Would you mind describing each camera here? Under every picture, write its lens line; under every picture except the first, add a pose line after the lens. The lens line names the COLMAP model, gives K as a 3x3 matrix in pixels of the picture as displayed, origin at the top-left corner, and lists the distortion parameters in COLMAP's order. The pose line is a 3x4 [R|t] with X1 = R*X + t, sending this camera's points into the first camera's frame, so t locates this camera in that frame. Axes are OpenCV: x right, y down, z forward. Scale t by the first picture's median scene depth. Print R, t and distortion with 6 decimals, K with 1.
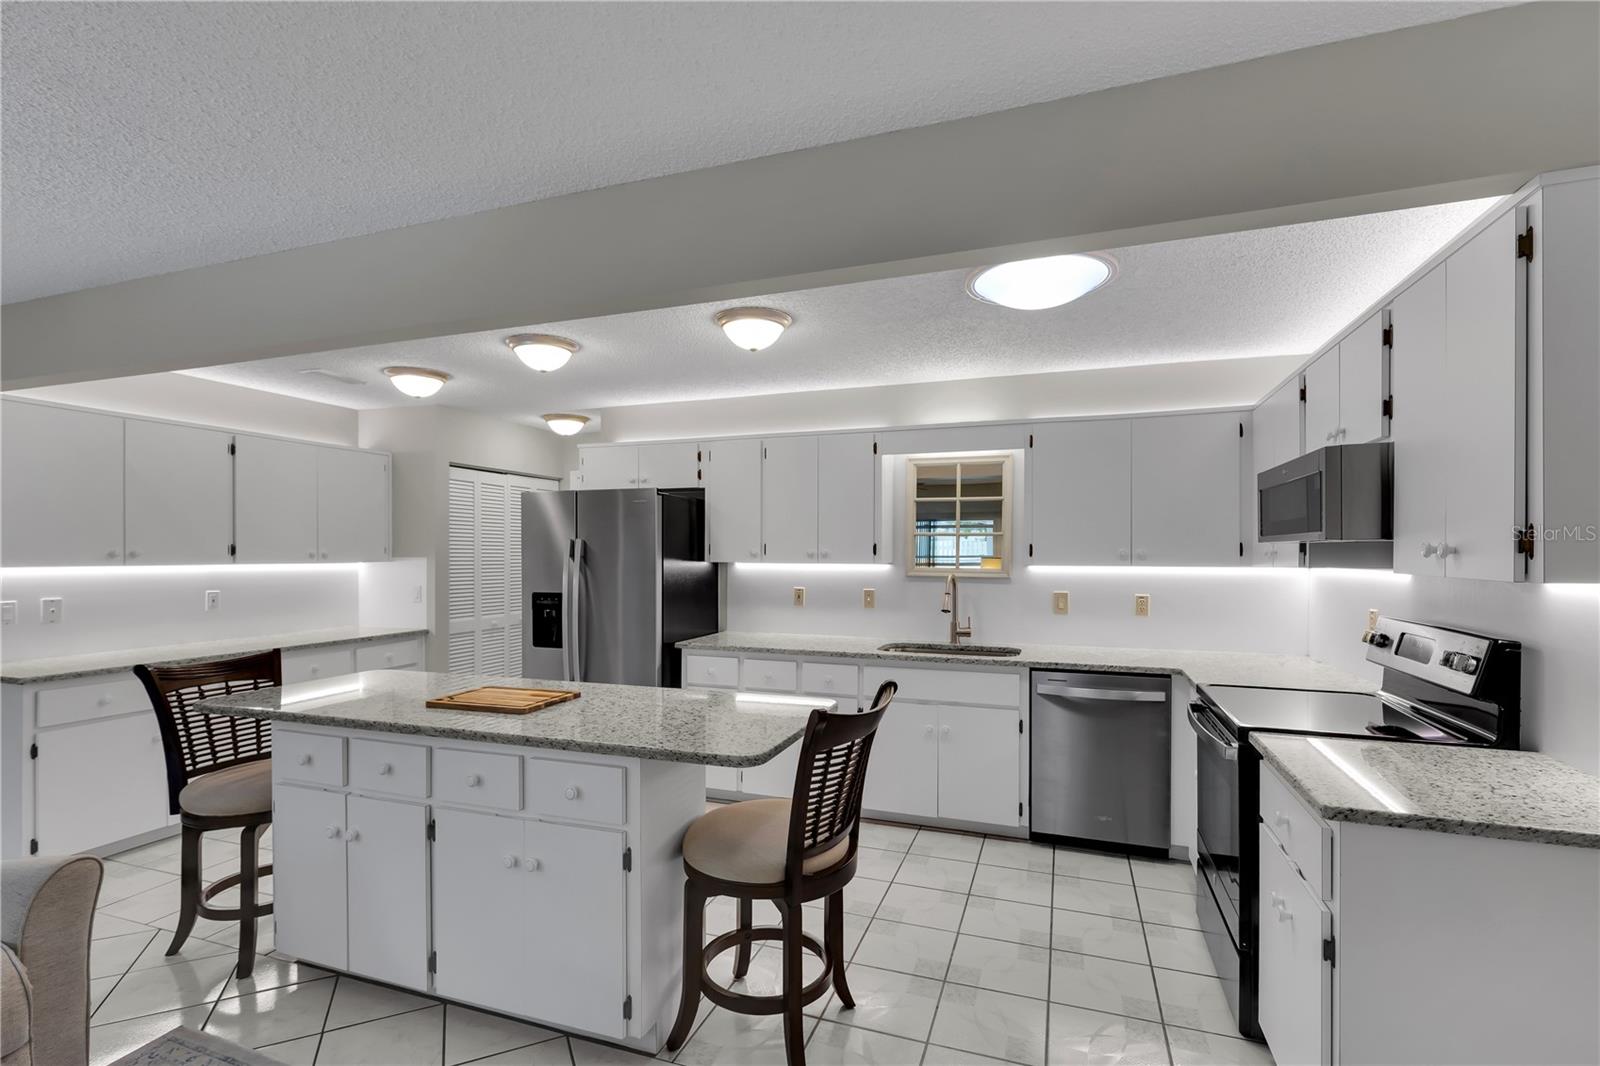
lens RADIAL K [[730.7, 0, 797.3], [0, 730.7, 562.4], [0, 0, 1]] dist [0.004603, 0.001408]
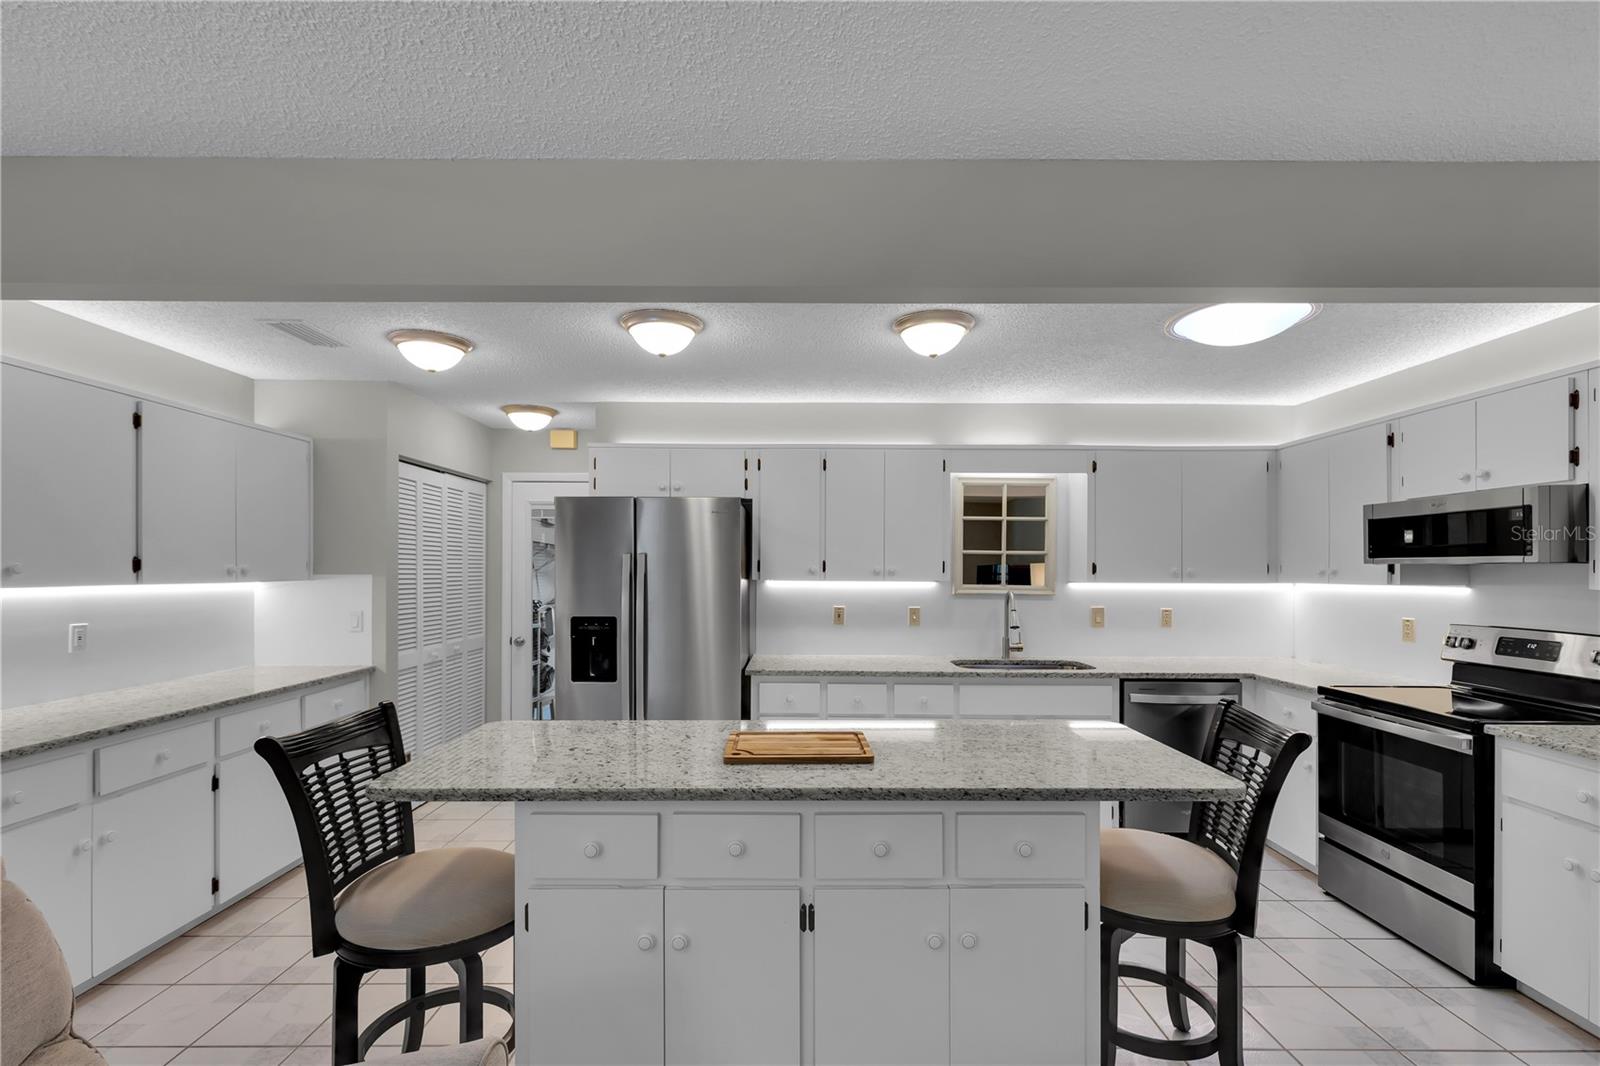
lens RADIAL K [[730.7, 0, 792.7], [0, 730.7, 570.7], [0, 0, 1]] dist [0.004603, 0.001408]
pose [[0.942171, 0.001848, 0.335126, -0.414886], [0.001155, 0.999961, -0.008762, -0.004162], [-0.335130, 0.008643, 0.942132, 0.129264]]
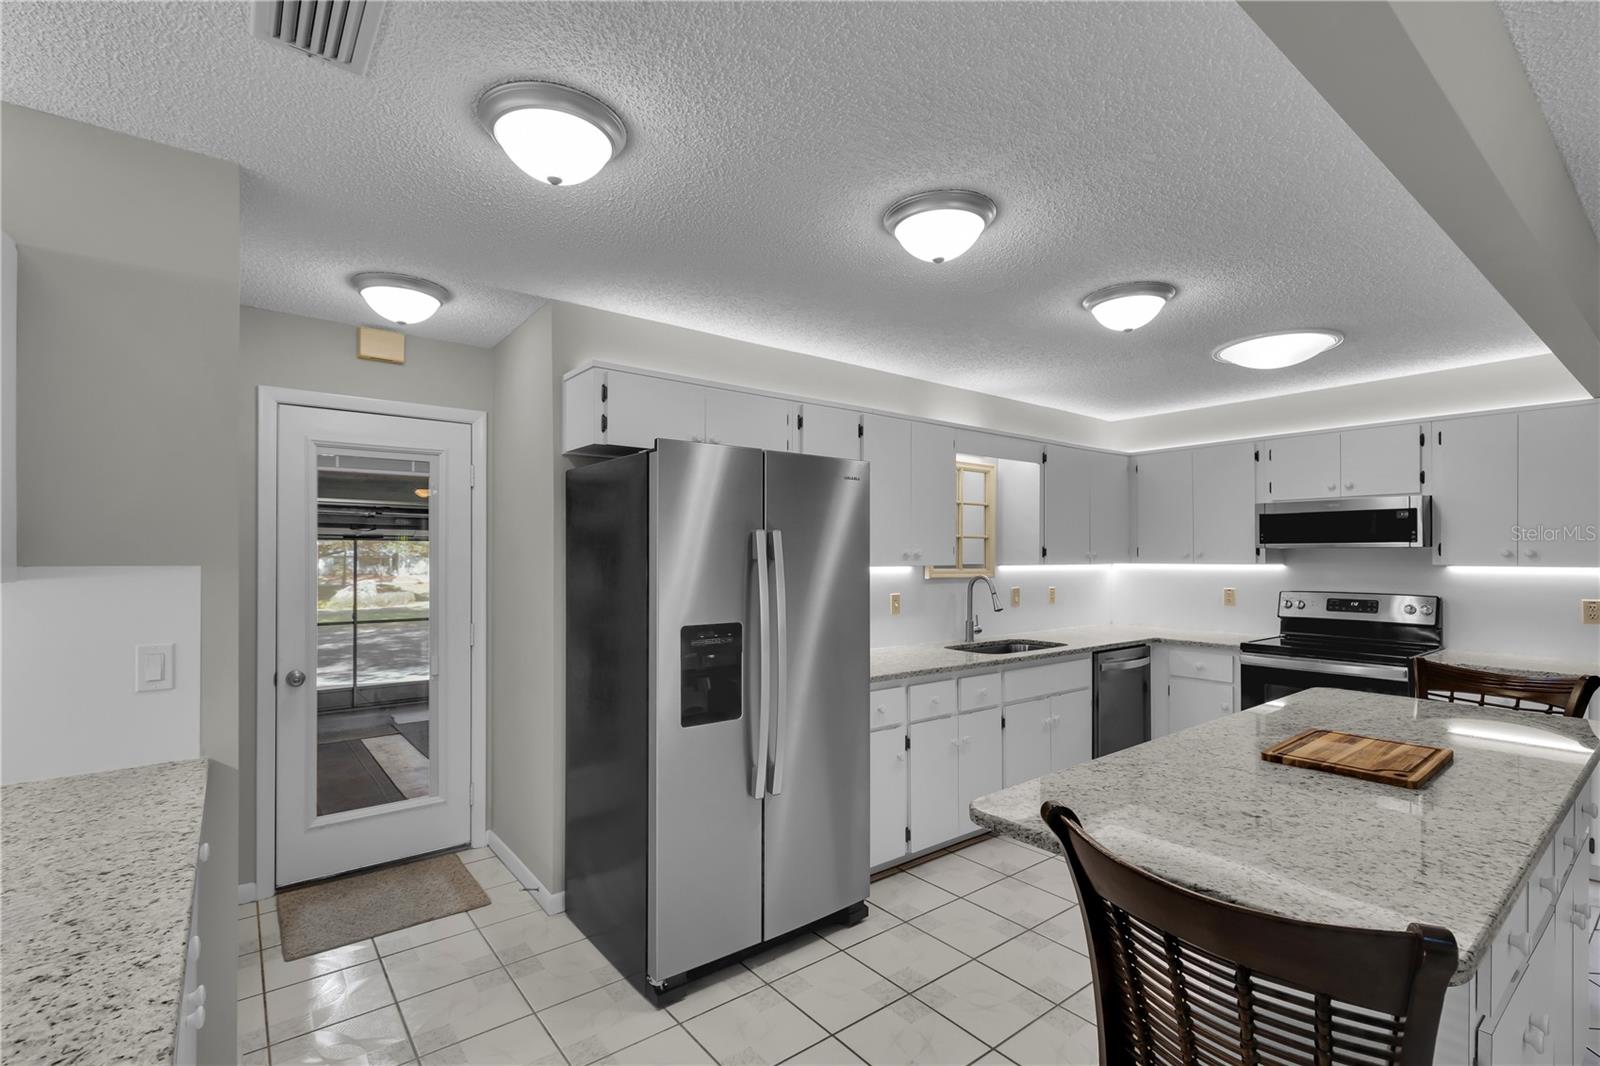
lens RADIAL K [[730.7, 0, 795.2], [0, 730.7, 554.7], [0, 0, 1]] dist [0.004603, 0.001408]
pose [[0.530404, 0.000858, 0.847745, -0.796992], [0.010535, 0.999916, -0.007604, -0.007196], [-0.847680, 0.012964, 0.530350, 0.659355]]
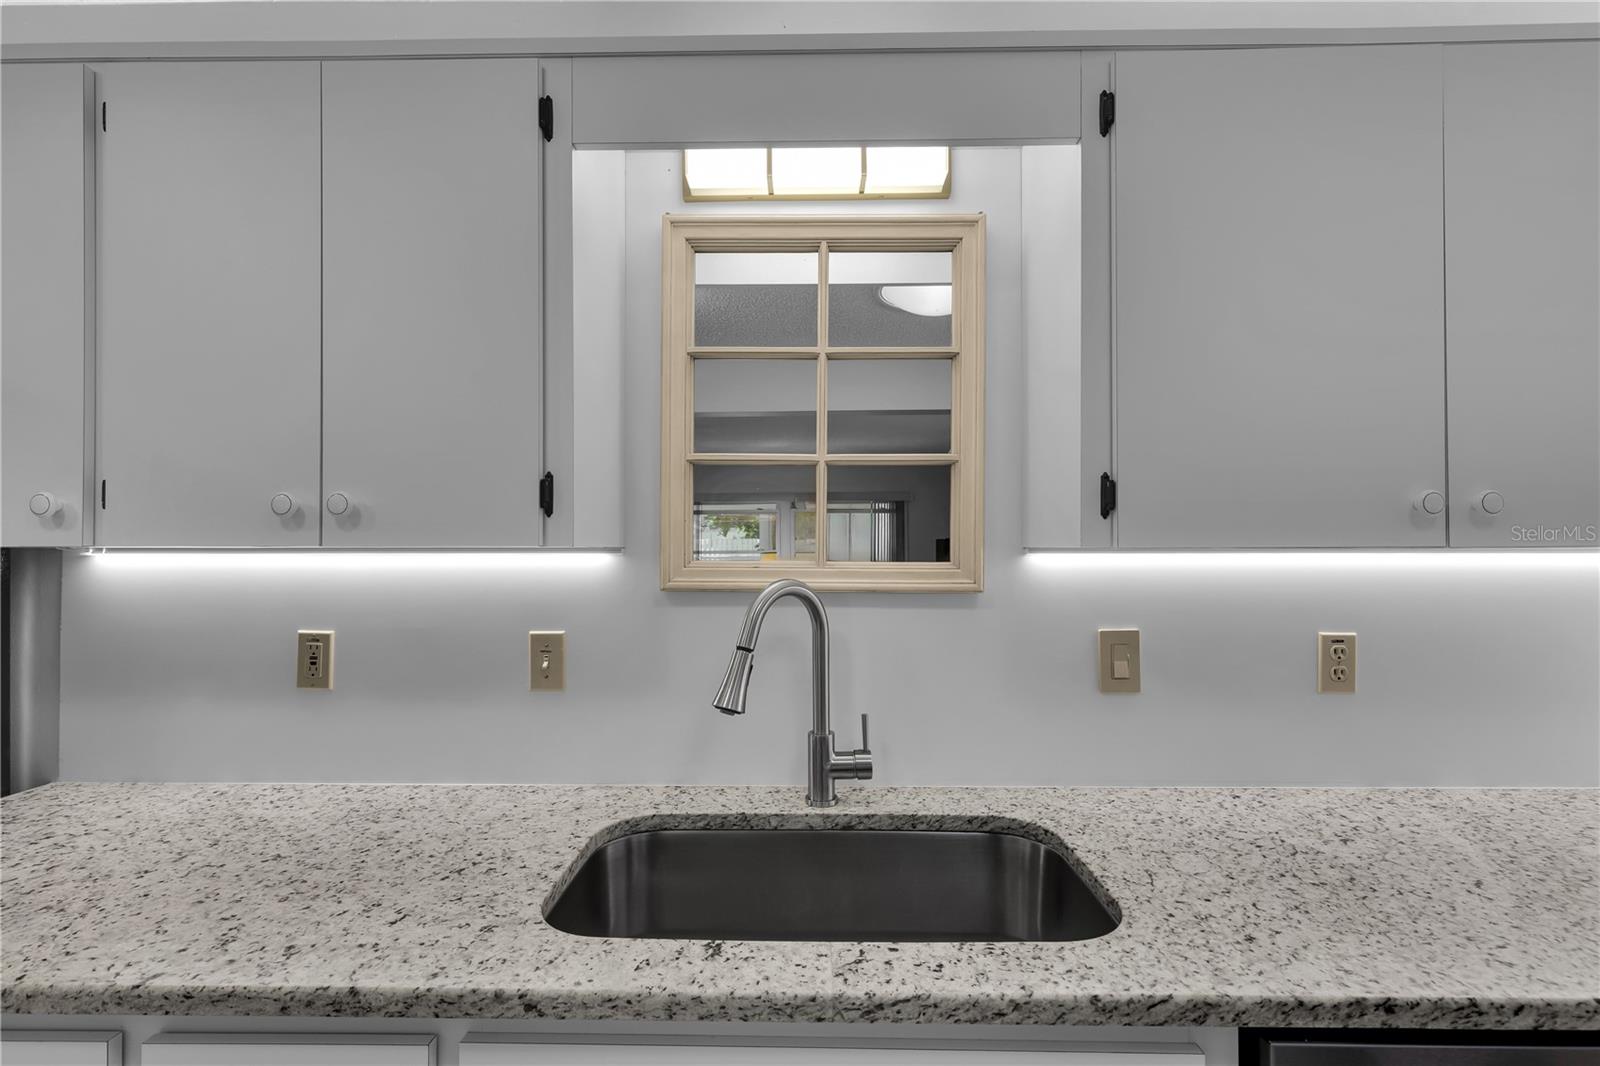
lens RADIAL K [[730.7, 0, 796.4], [0, 730.7, 549.9], [0, 0, 1]] dist [0.004603, 0.001408]
pose [[0.943551, -0.001805, 0.331222, 0.101967], [0.007189, 0.999861, -0.015030, 0.007229], [-0.331148, 0.016563, 0.943433, 0.707107]]
